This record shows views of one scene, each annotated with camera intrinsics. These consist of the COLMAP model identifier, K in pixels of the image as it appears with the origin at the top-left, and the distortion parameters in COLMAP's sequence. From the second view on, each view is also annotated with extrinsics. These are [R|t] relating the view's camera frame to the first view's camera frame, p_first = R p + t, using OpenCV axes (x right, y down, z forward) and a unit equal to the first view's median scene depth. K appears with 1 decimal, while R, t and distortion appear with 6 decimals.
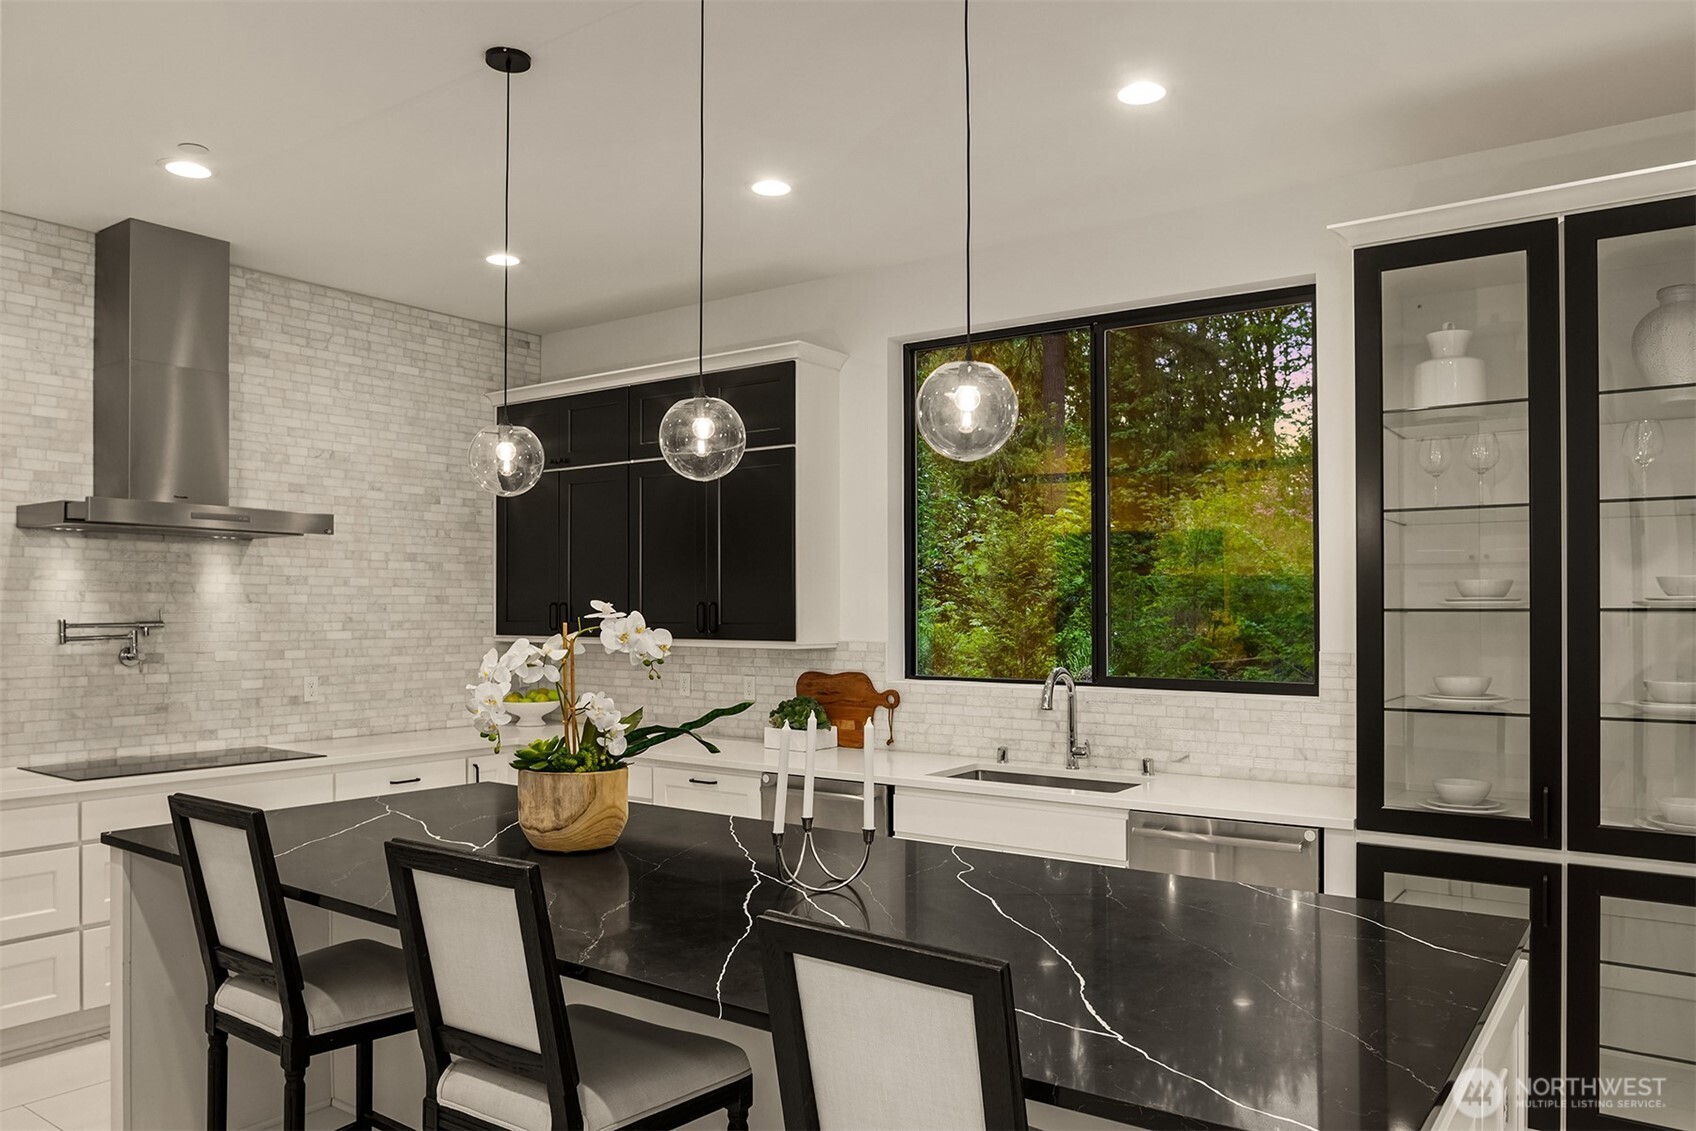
lens RADIAL K [[1188.7, 0, 856.2], [0, 1188.7, 608.0], [0, 0, 1]] dist [-0.053112, 0.026703]
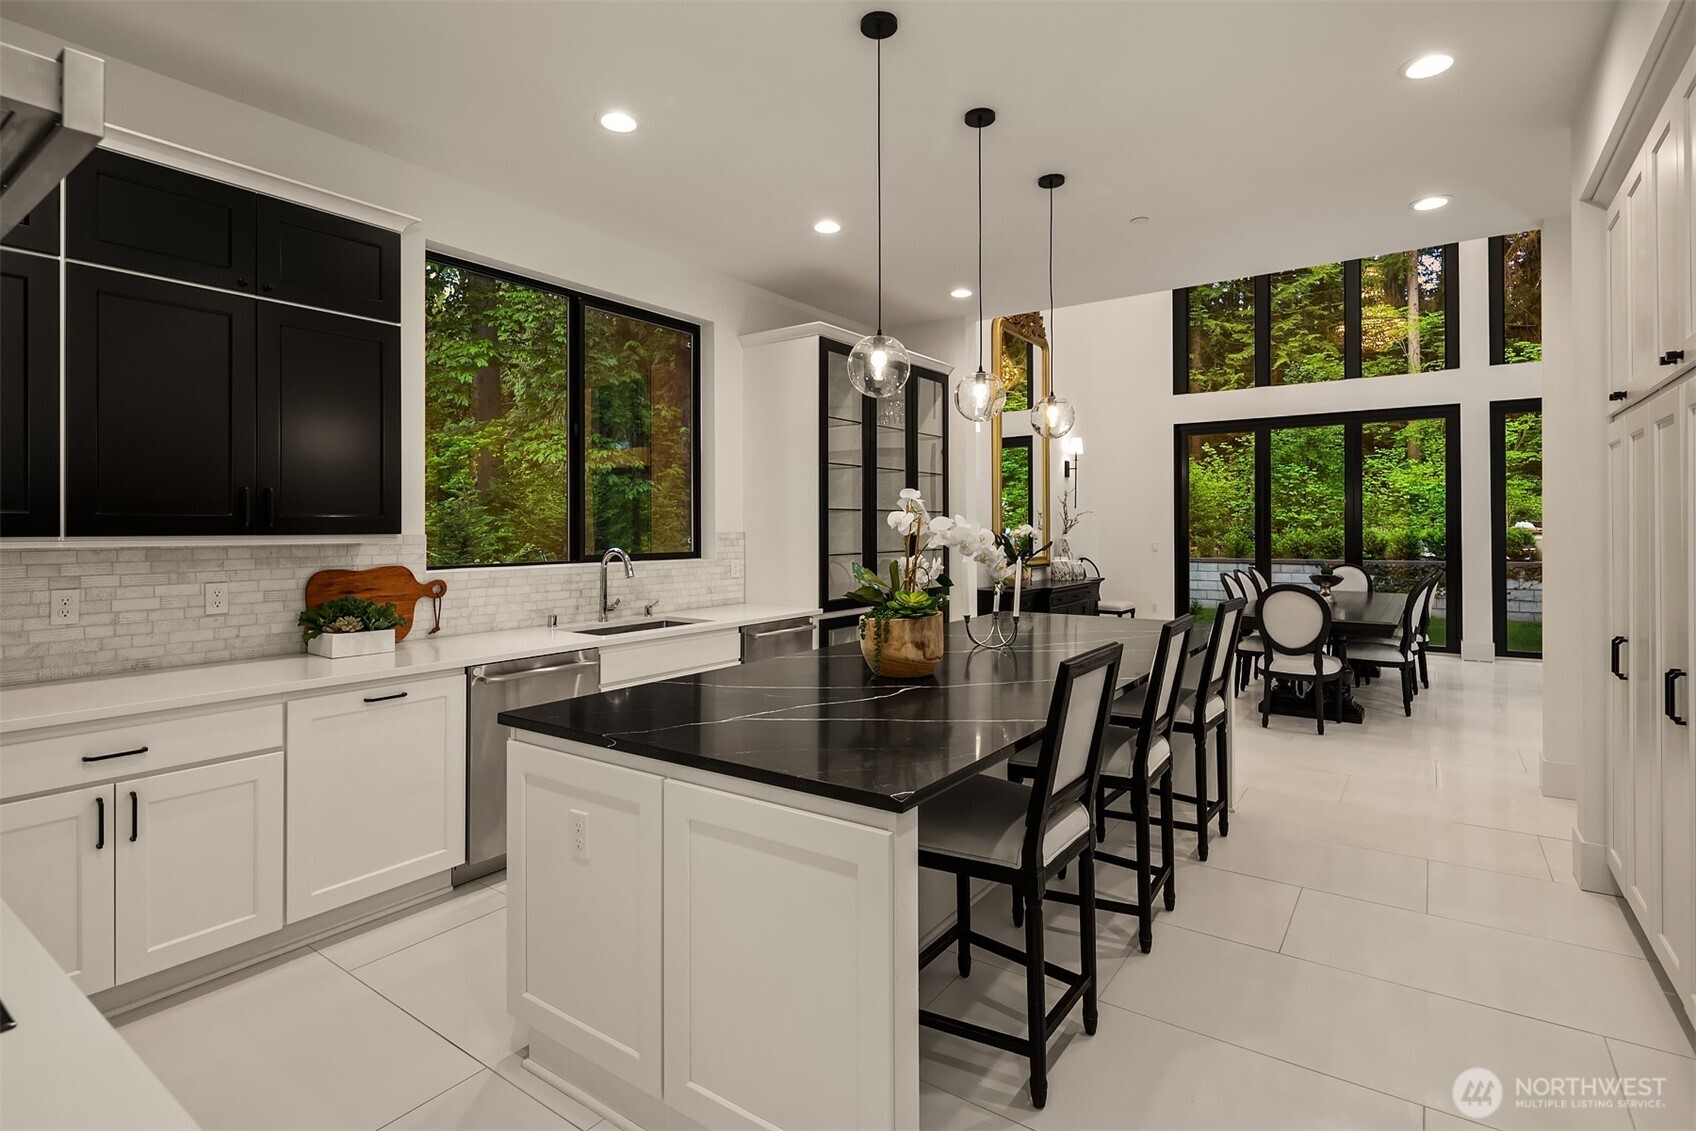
lens RADIAL K [[813.5, 0, 848.4], [0, 813.5, 538.3], [0, 0, 1]] dist [0.001865, -0.002386]
pose [[-0.003880, -0.012966, 0.999908, -0.705654], [0.002257, 0.999913, 0.012975, 0.024282], [-0.999990, 0.002307, -0.003851, 0.656098]]
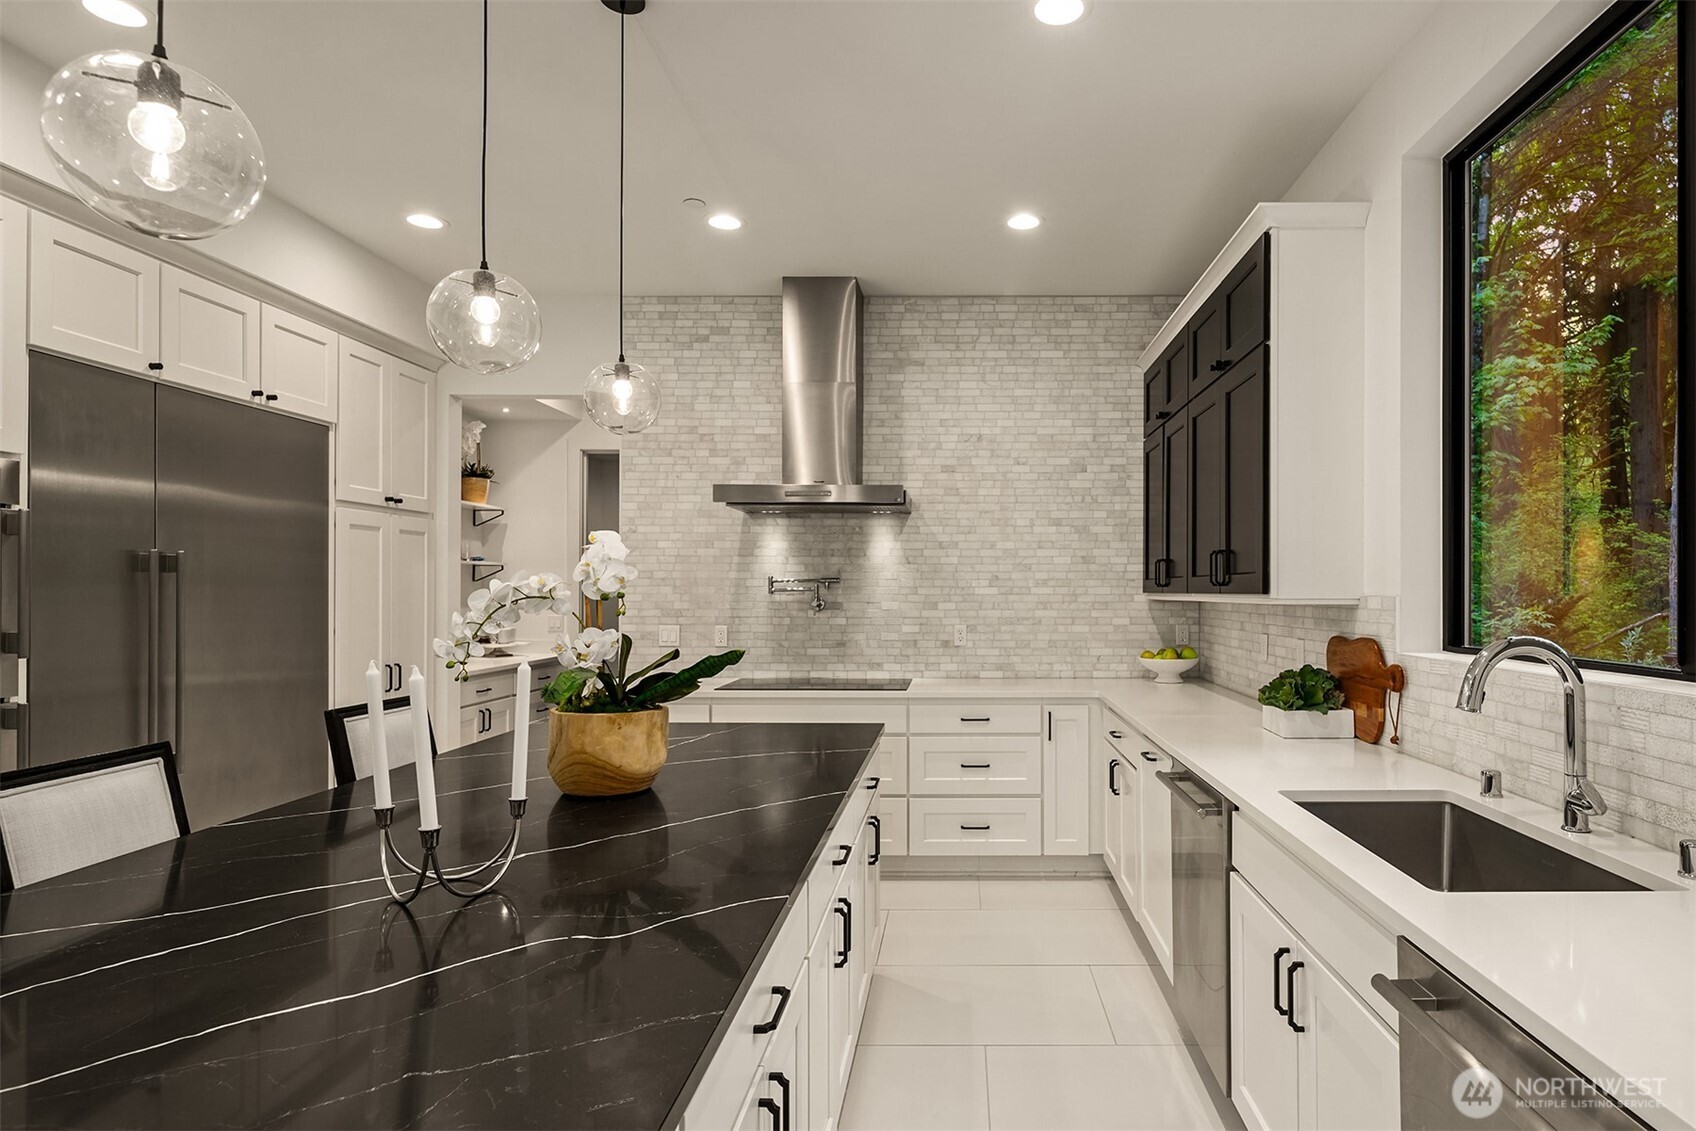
lens RADIAL K [[922.6, 0, 954.1], [0, 922.6, 595.1], [0, 0, 1]] dist [-0.000906, 0.000670]
pose [[0.577876, 0.001972, -0.816122, 0.327386], [0.002874, 0.999986, 0.004451, 0.025734], [0.816120, -0.004918, 0.577862, 0.490891]]
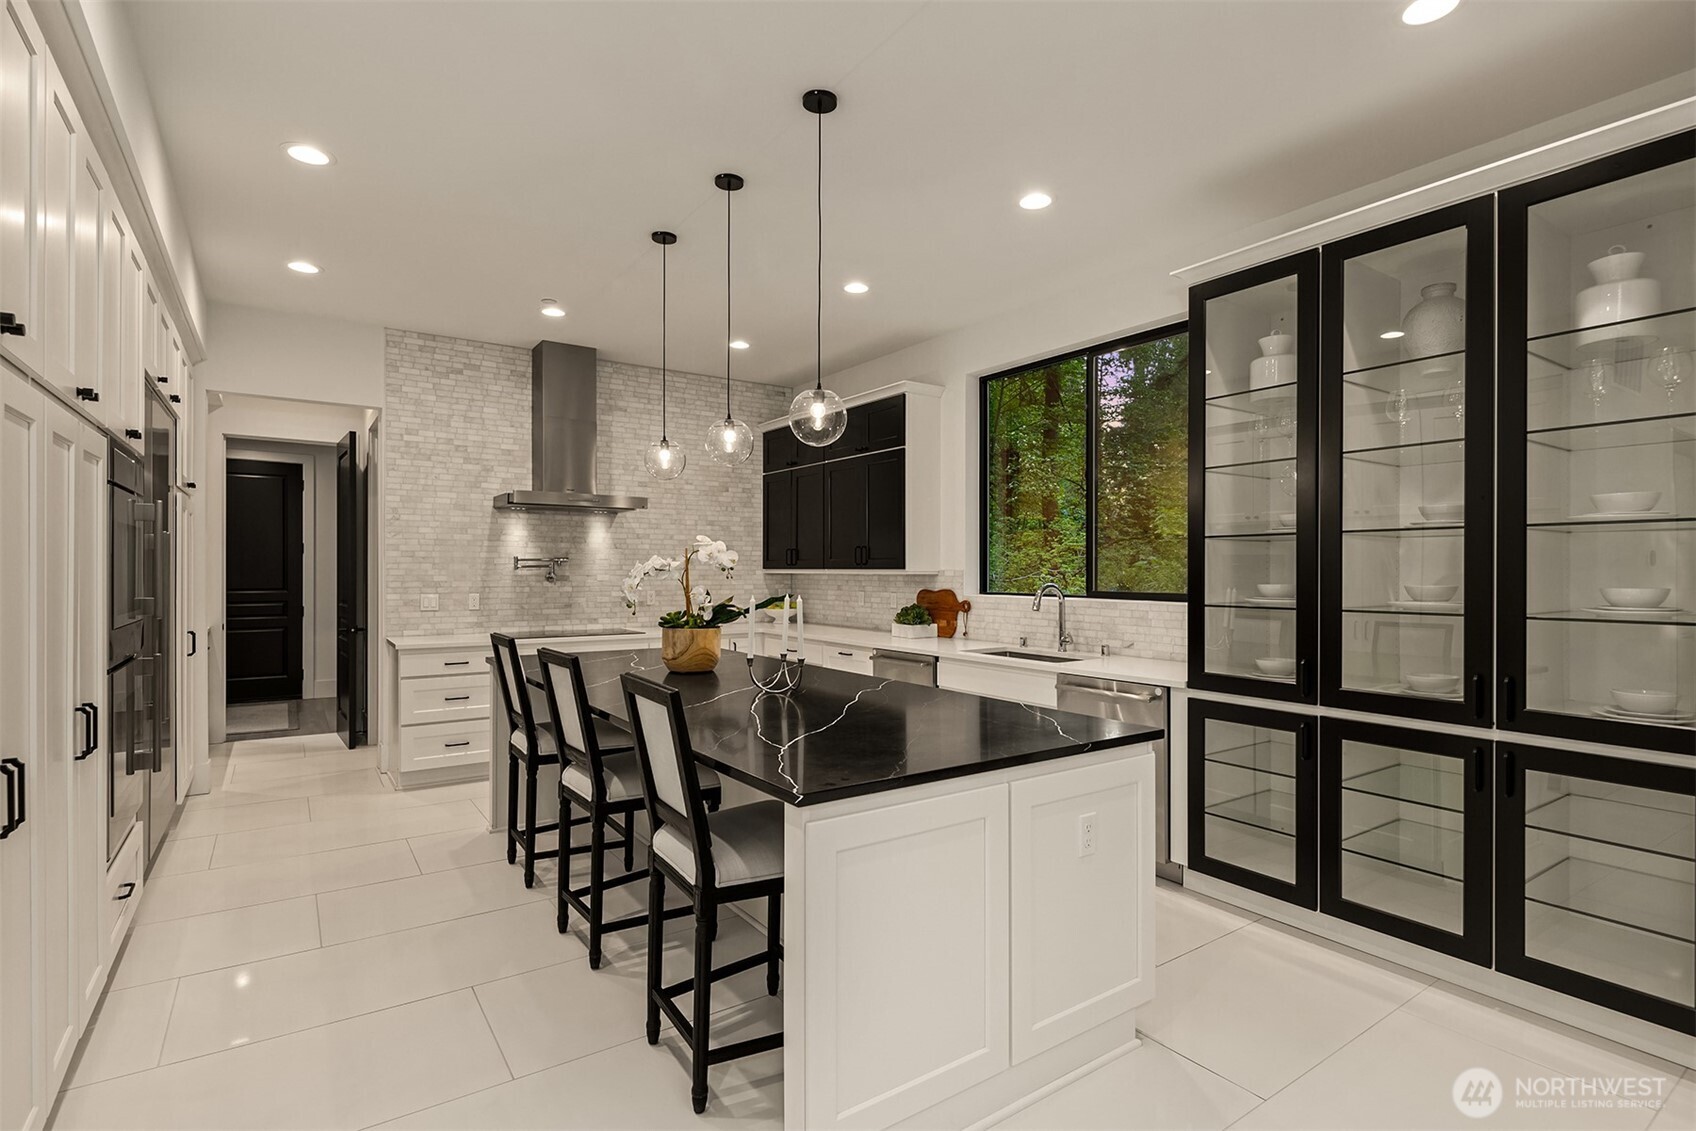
lens RADIAL K [[820.0, 0, 855.6], [0, 820.0, 574.0], [0, 0, 1]] dist [0.000355, -0.000152]
pose [[0.941992, 0.001251, -0.335633, 0.260461], [0.001100, 0.999976, 0.006814, 0.027468], [0.335634, -0.006788, 0.941968, -0.062227]]
